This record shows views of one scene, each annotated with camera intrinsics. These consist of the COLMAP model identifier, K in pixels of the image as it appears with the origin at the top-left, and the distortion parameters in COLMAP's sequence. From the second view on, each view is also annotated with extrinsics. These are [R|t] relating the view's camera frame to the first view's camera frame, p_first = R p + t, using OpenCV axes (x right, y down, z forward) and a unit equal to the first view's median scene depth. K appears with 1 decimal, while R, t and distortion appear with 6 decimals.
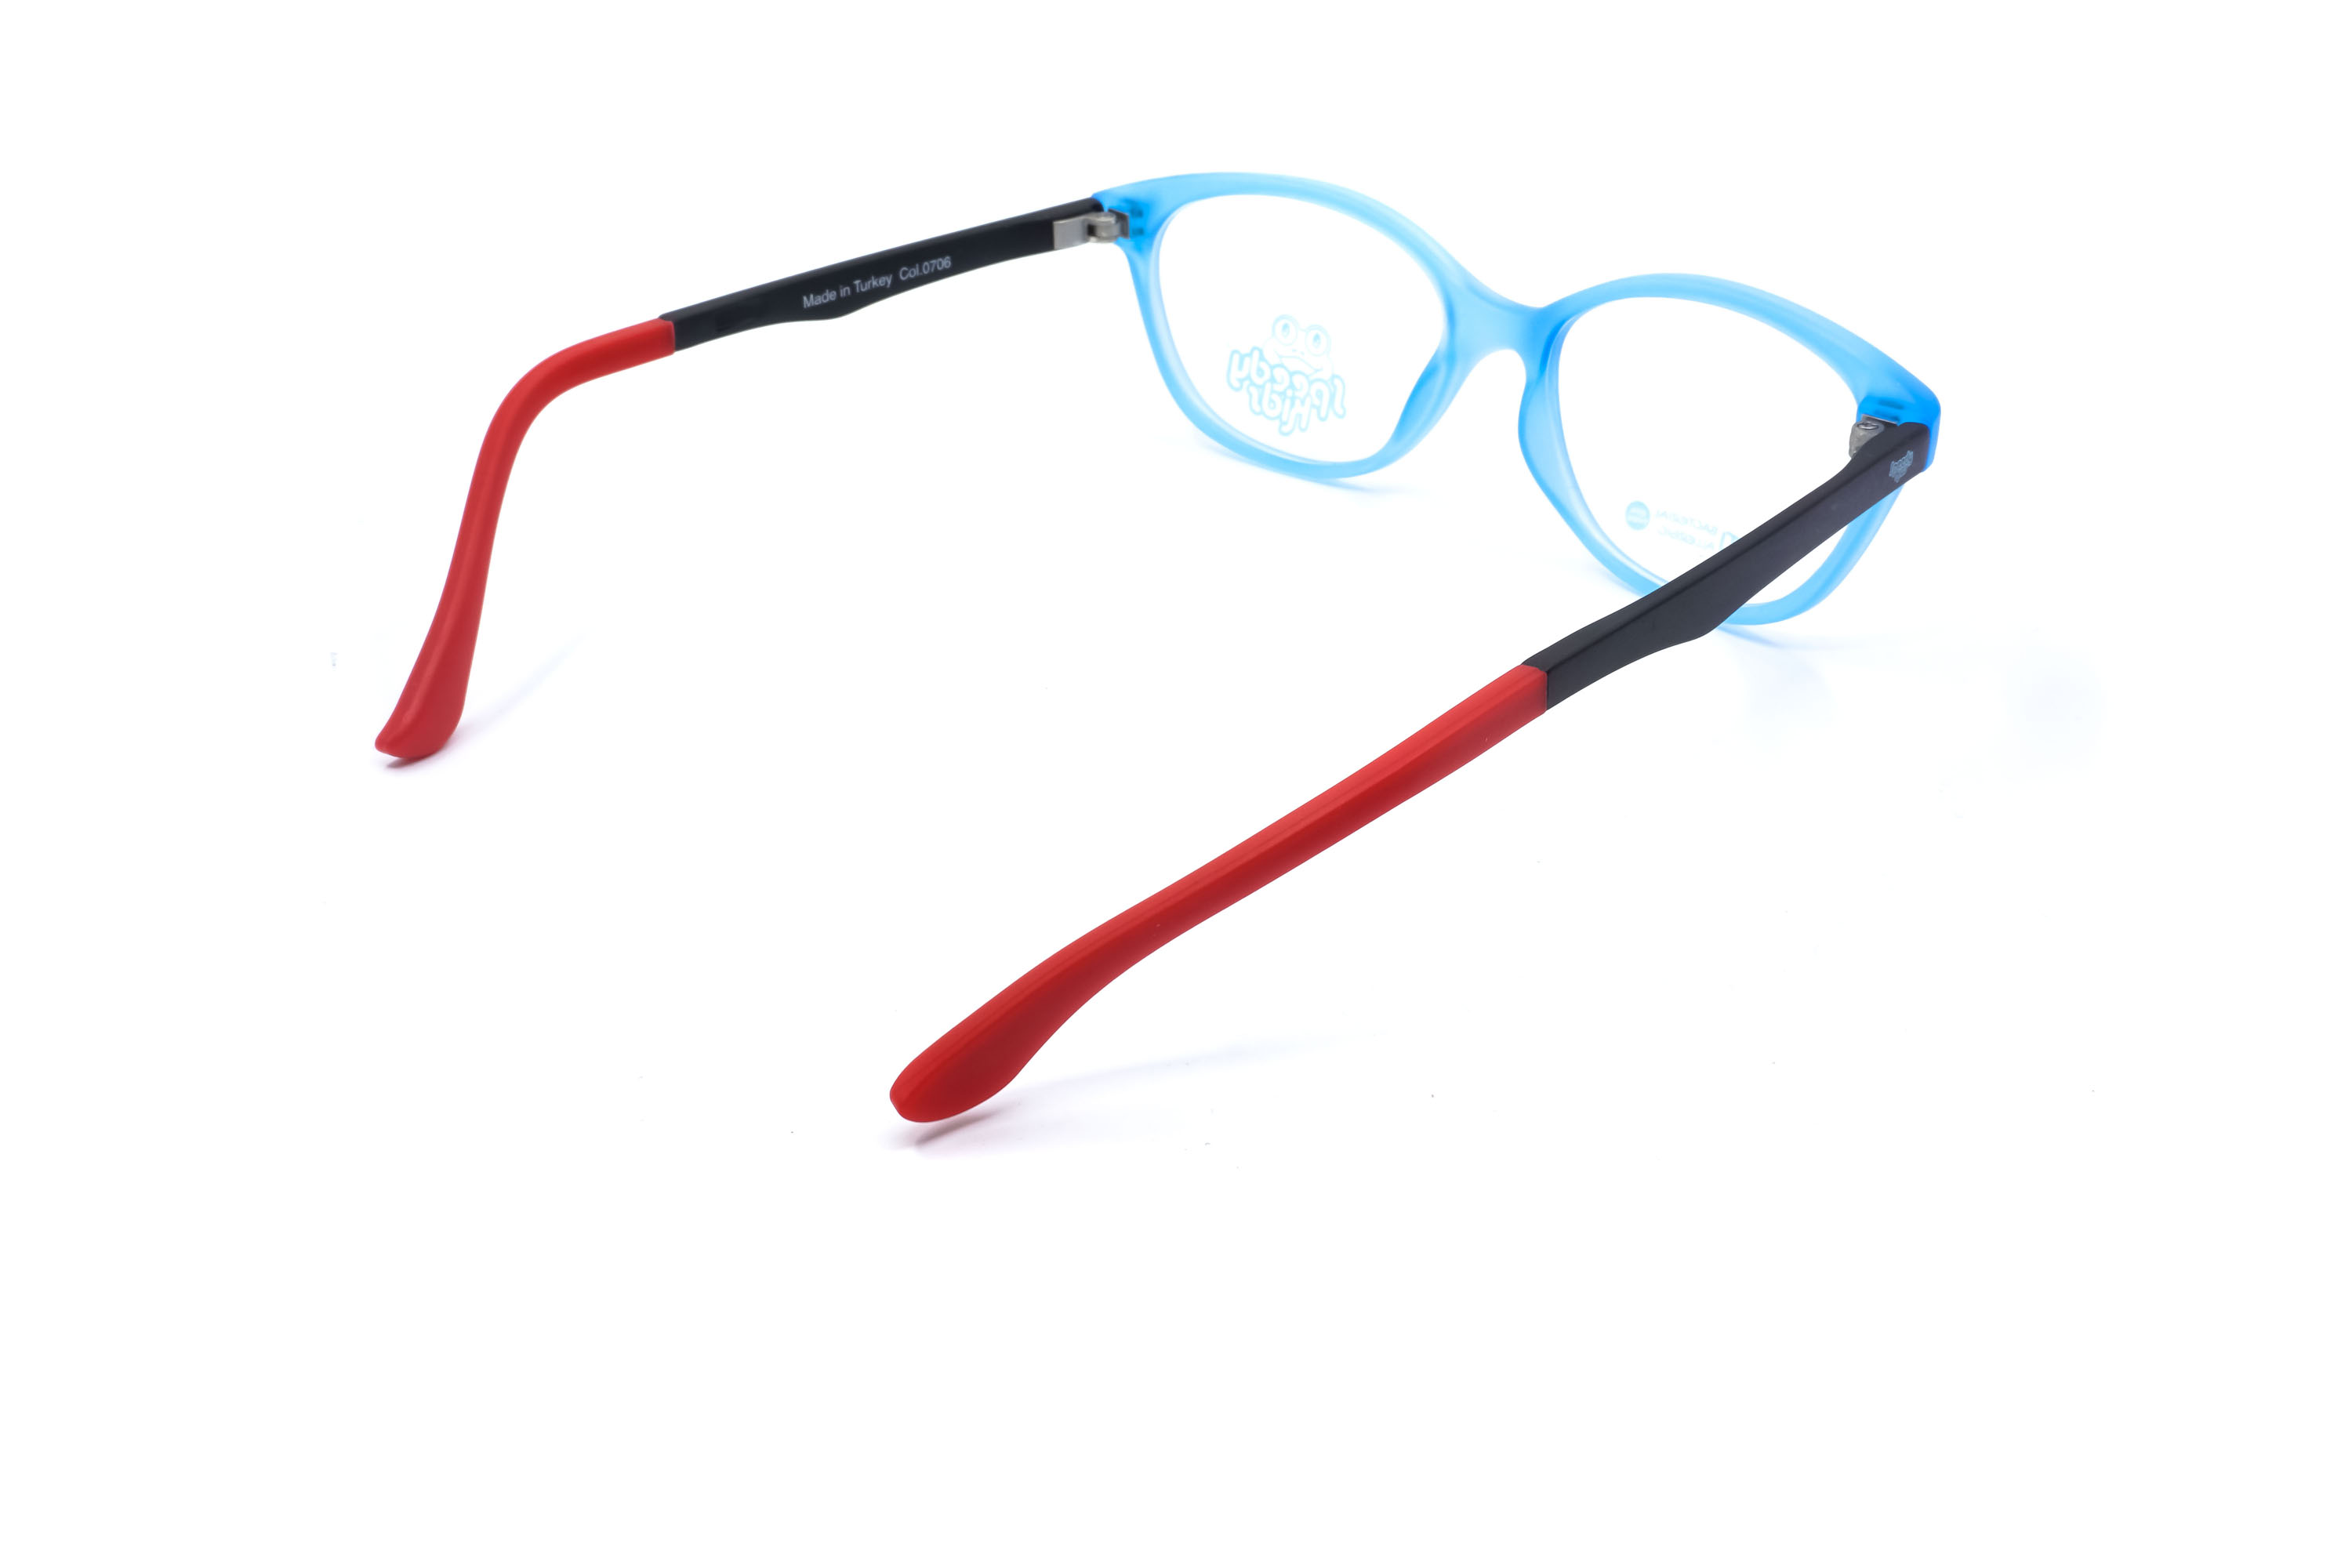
lens RADIAL K [[2436.3, 0, 1176.0], [0, 2436.3, 784.0], [0, 0, 1]] dist [0.003854, -0.000543]
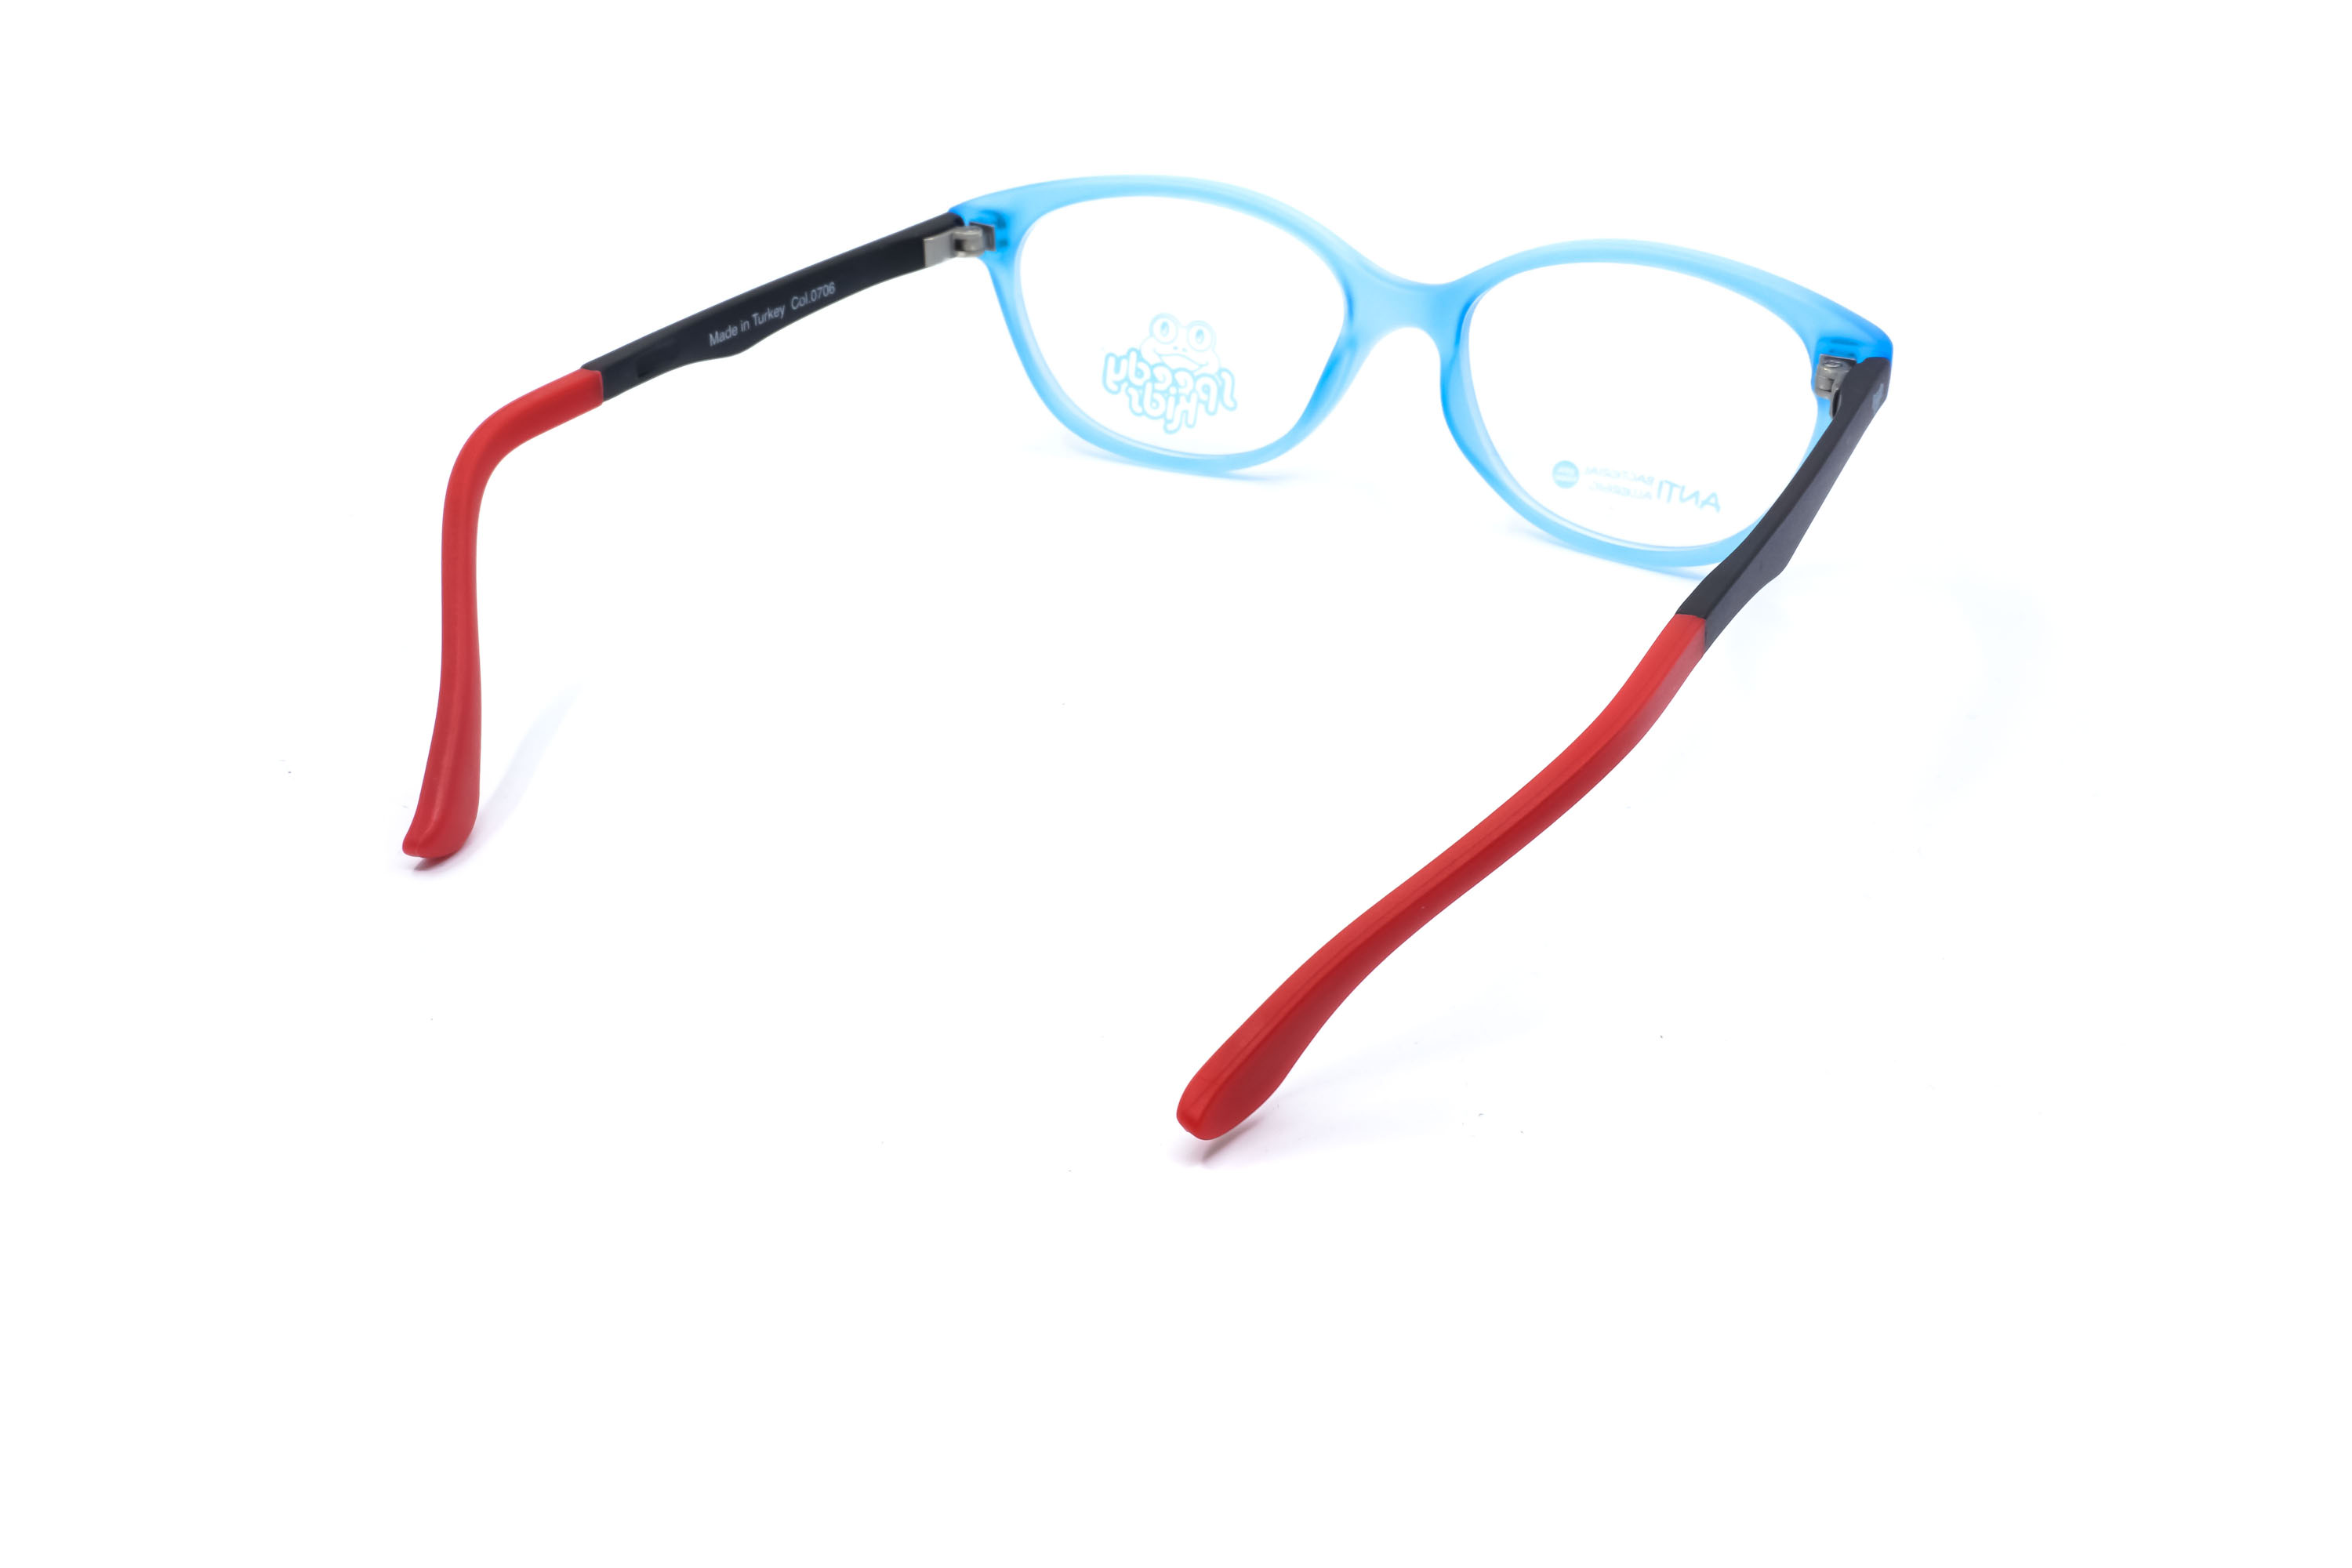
lens RADIAL K [[2450.1, 0, 1176.0], [0, 2450.1, 784.0], [0, 0, 1]] dist [-0.001000, -0.011974]
pose [[0.966356, -0.125890, 0.224294, -0.200660], [0.127041, 0.991853, 0.009352, -0.009087], [-0.223644, 0.019457, 0.974477, 0.019092]]
